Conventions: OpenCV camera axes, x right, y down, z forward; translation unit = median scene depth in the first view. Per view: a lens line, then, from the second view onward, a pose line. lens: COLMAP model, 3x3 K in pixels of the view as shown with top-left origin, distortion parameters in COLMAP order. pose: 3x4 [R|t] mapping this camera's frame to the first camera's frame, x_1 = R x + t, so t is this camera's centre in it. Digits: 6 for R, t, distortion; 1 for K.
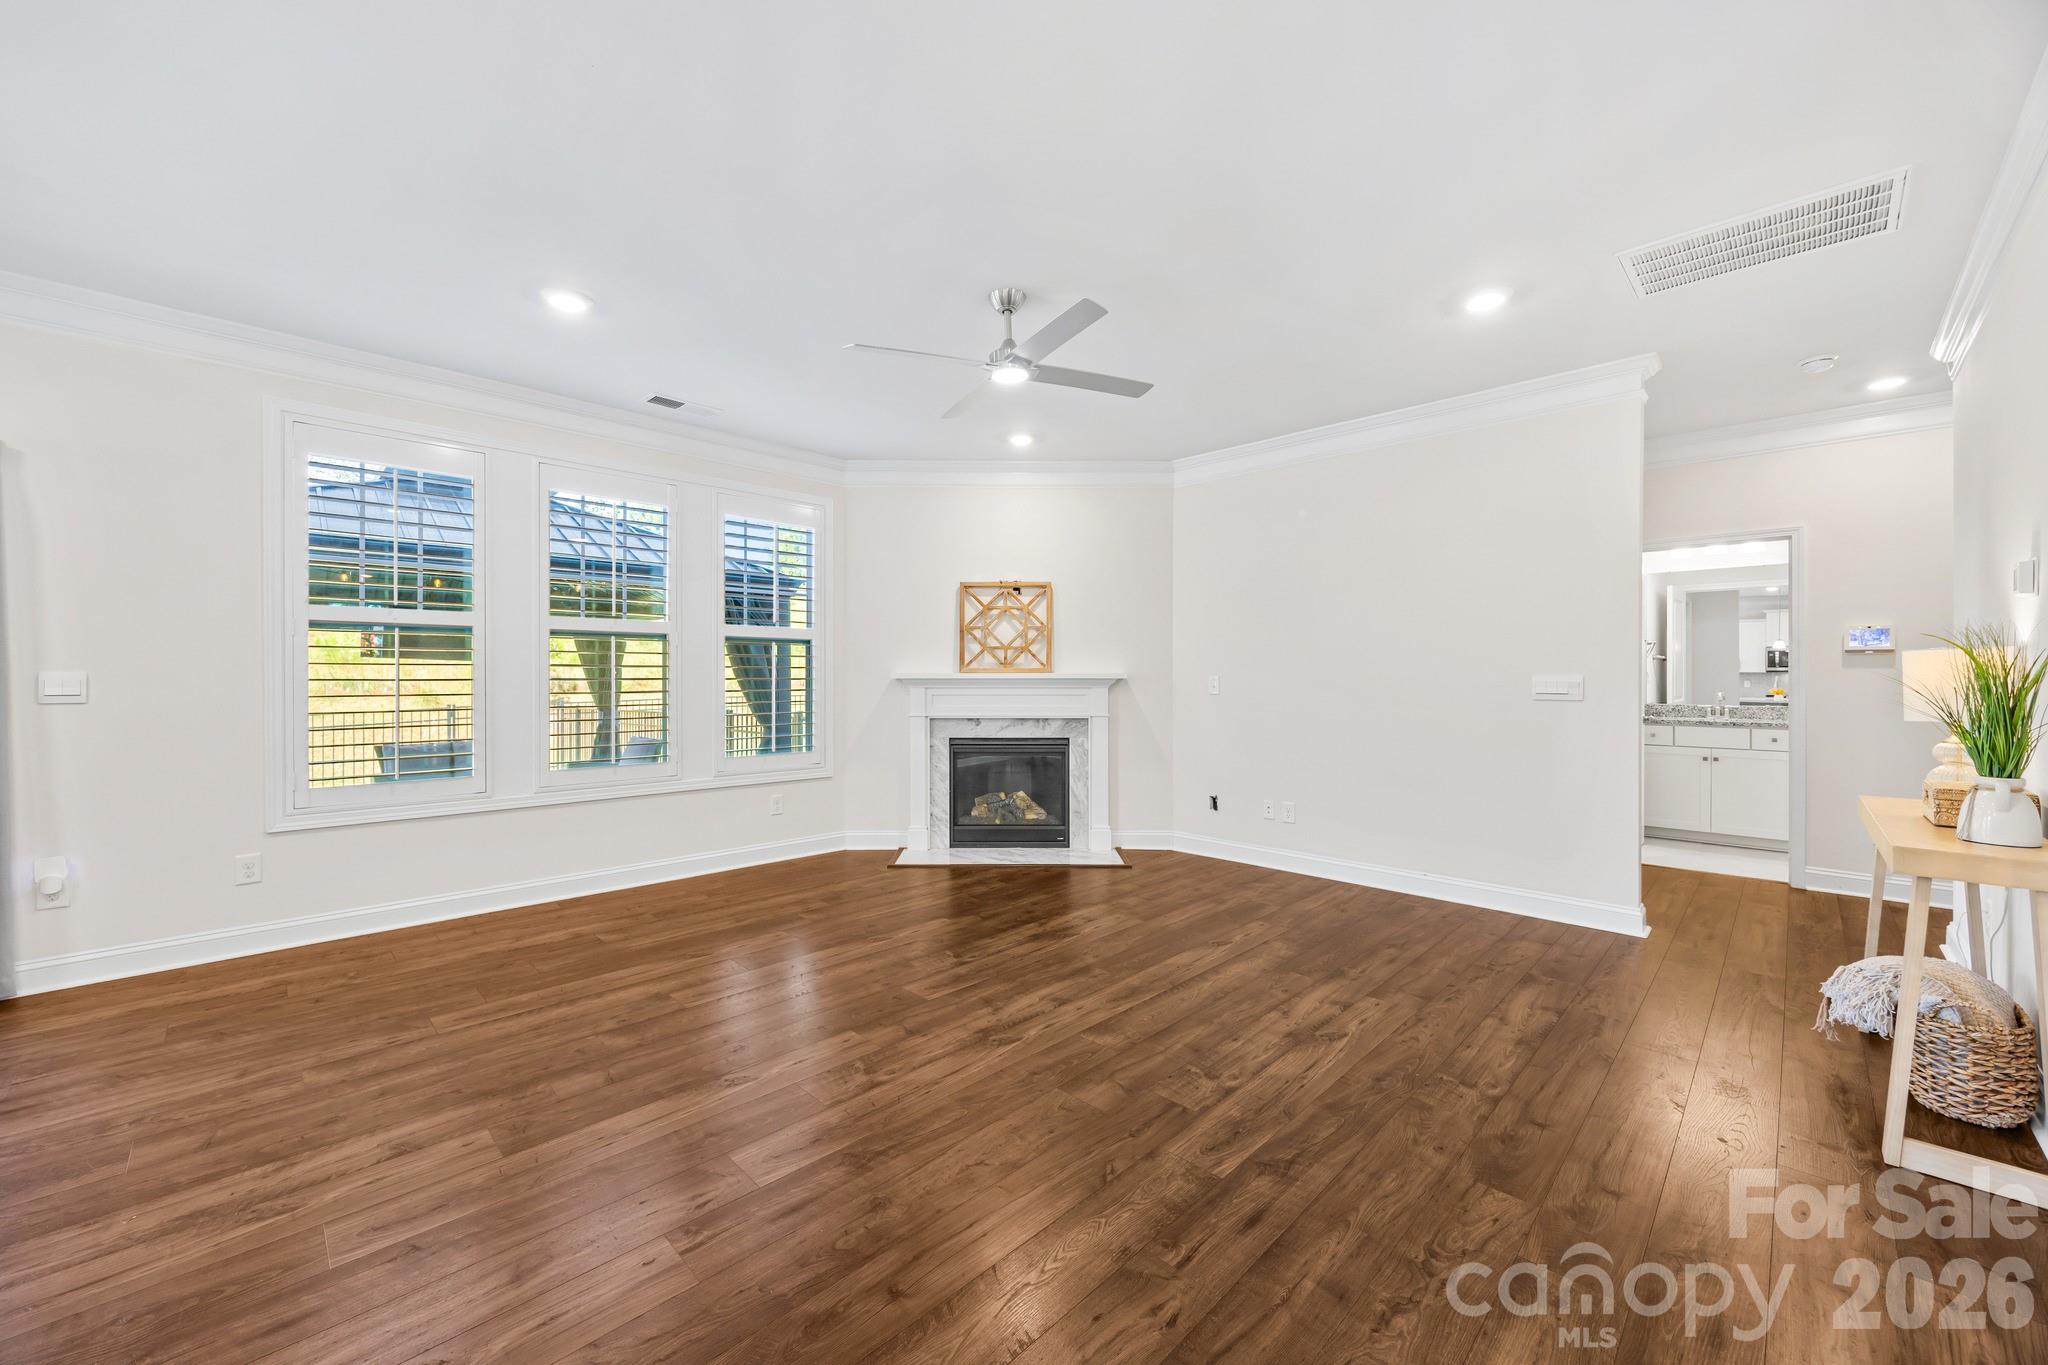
lens RADIAL K [[788.4, 0, 1010.7], [0, 788.4, 677.7], [0, 0, 1]] dist [-0.002620, -0.000153]
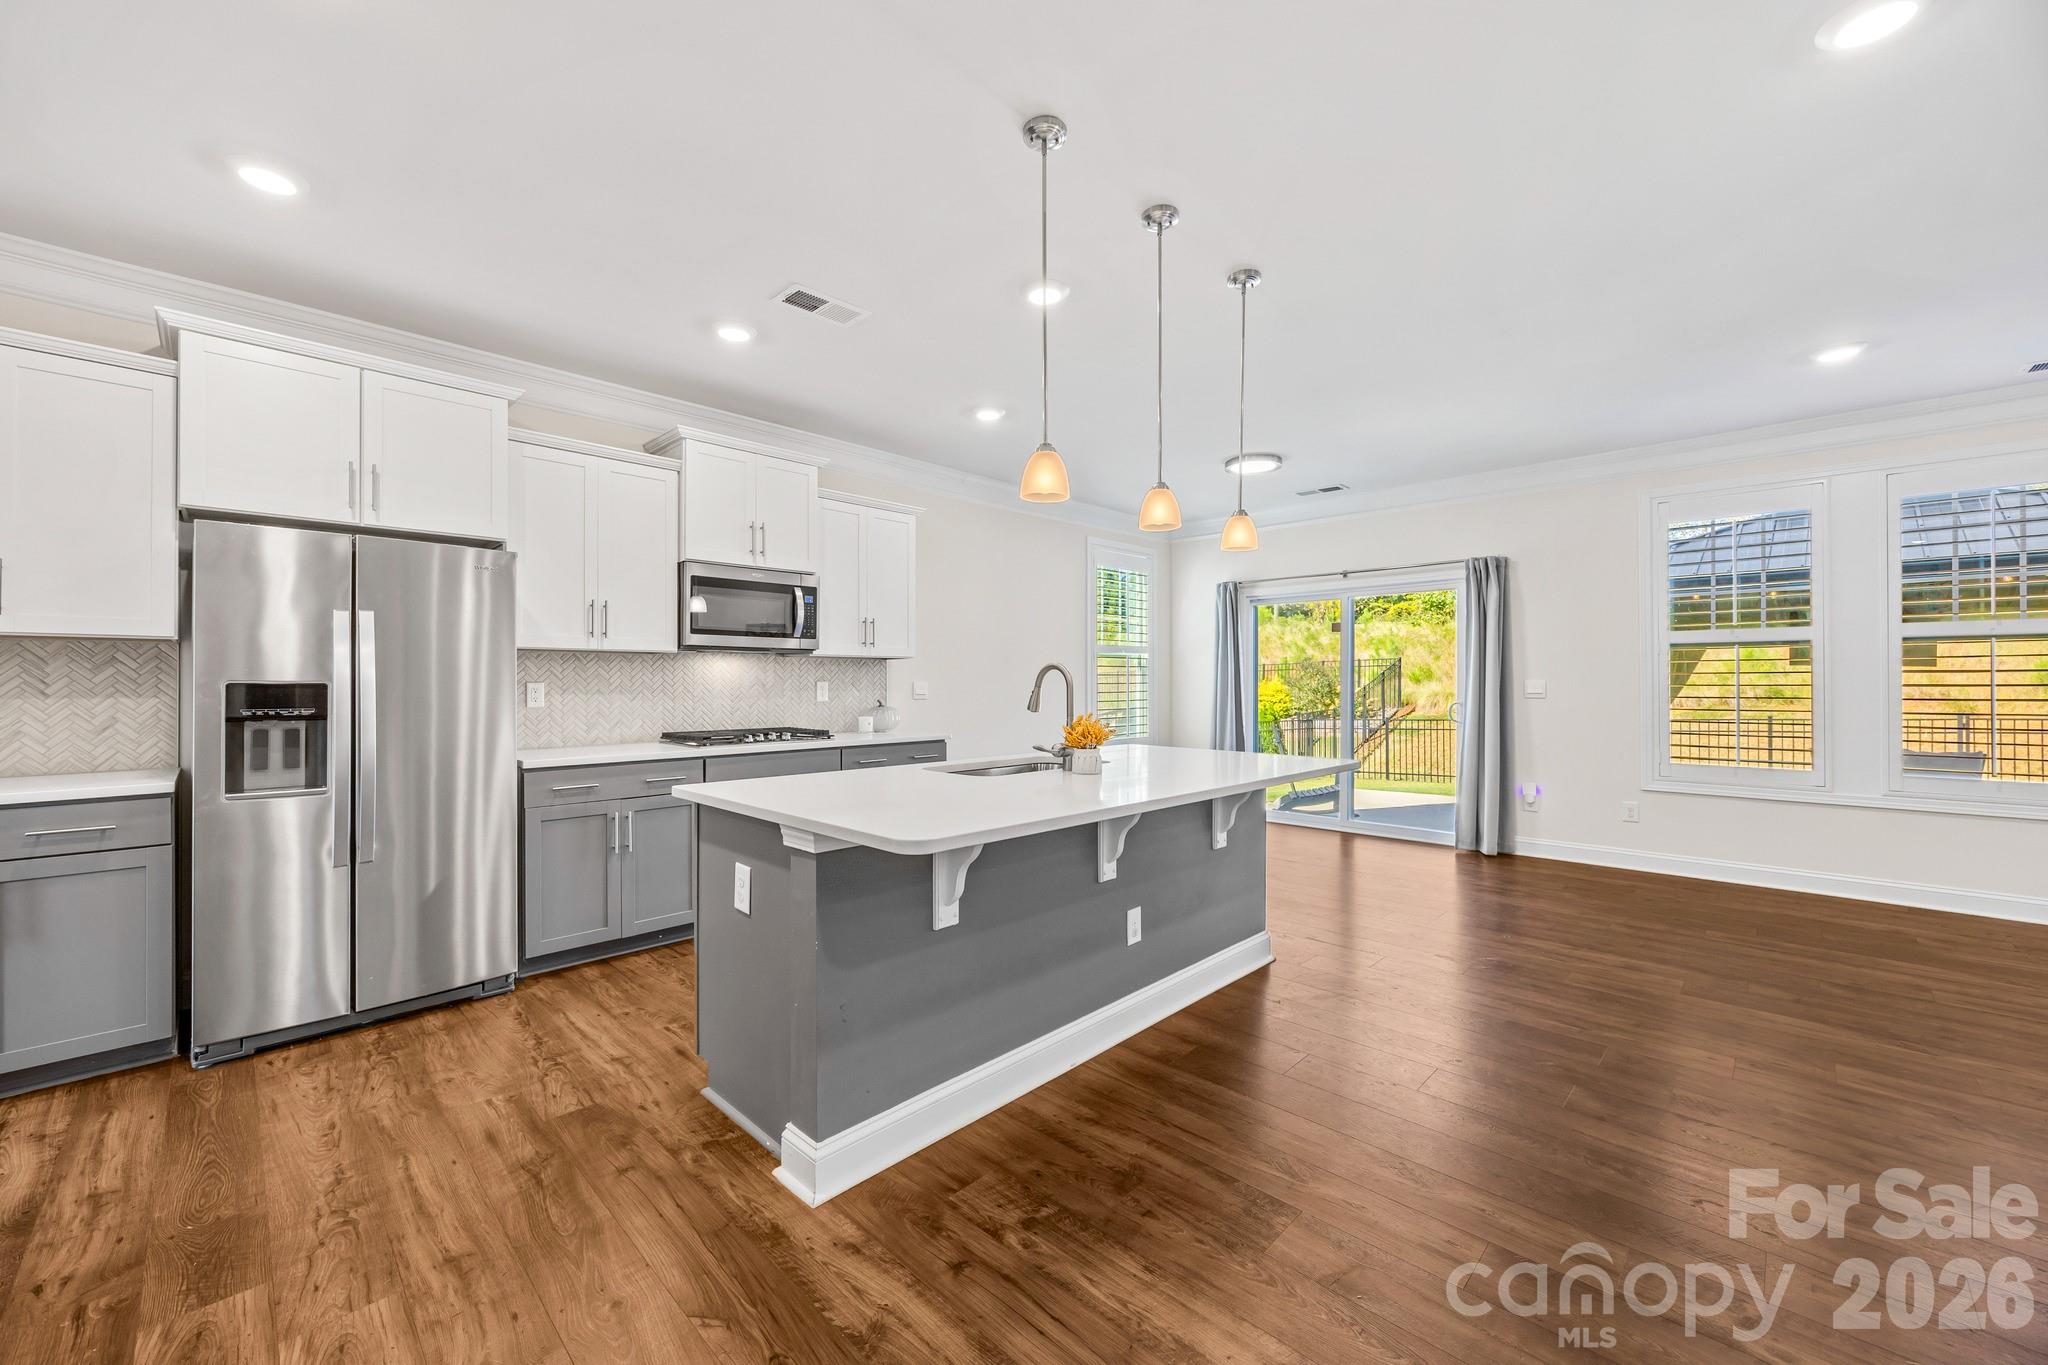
lens RADIAL K [[790.9, 0, 1004.1], [0, 790.9, 685.4], [0, 0, 1]] dist [-0.002073, -0.000065]
pose [[0.006456, 0.001500, -0.999978, 0.393401], [-0.001545, 0.999998, 0.001490, 0.002119], [0.999978, 0.001535, 0.006459, -0.148110]]
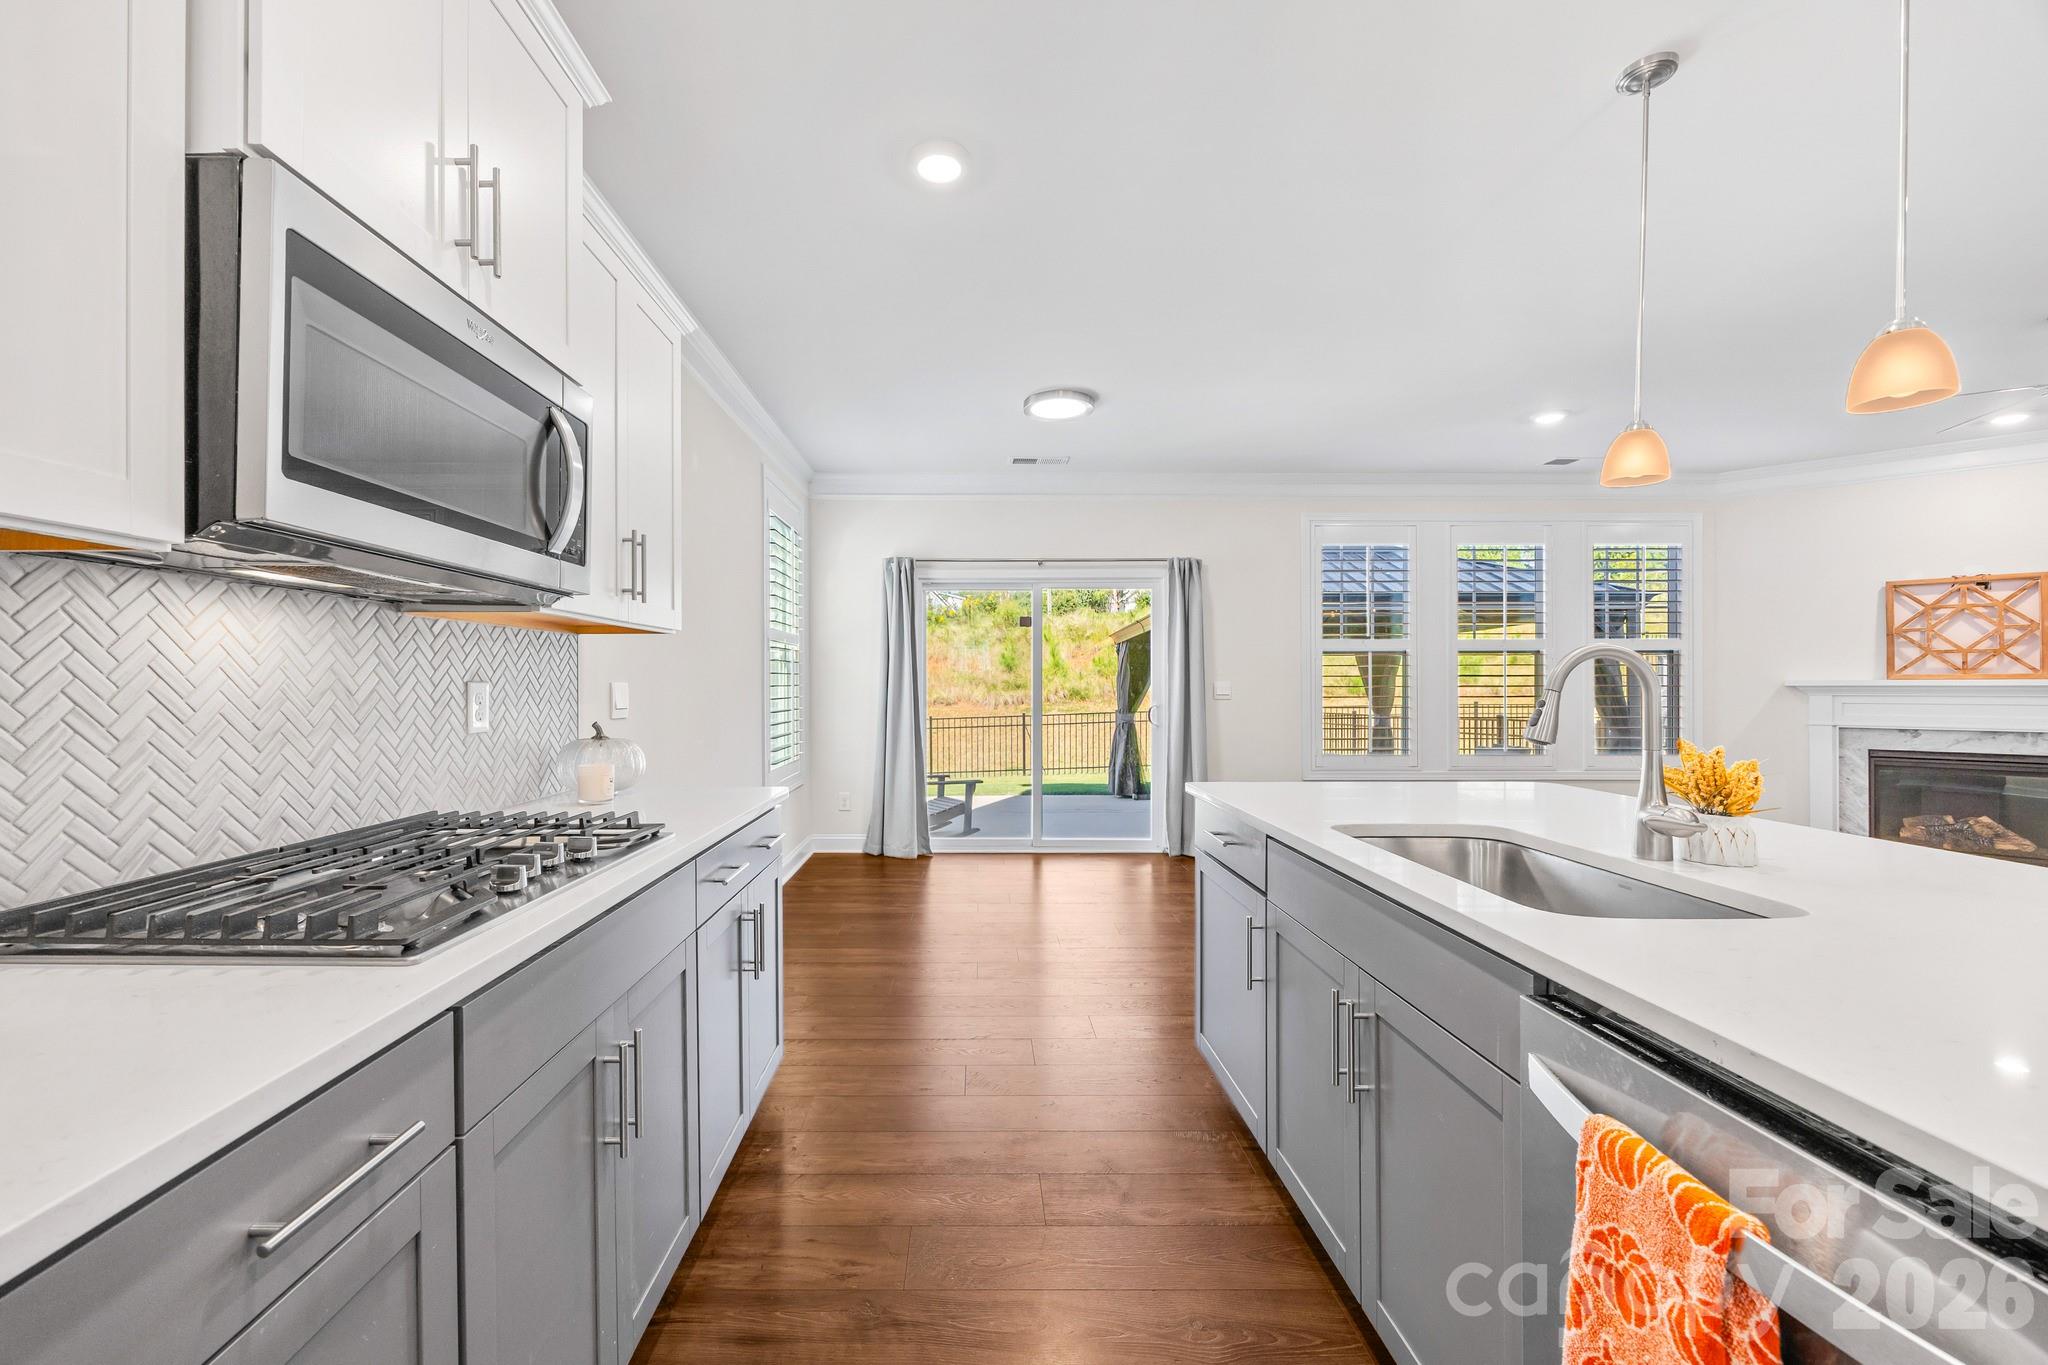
lens RADIAL K [[800.2, 0, 973.8], [0, 800.2, 687.4], [0, 0, 1]] dist [-0.000756, -0.000114]
pose [[0.712817, 0.000180, -0.701350, -0.207212], [0.000435, 1.000000, 0.000699, 0.002031], [0.701350, -0.000804, 0.712817, -0.511730]]
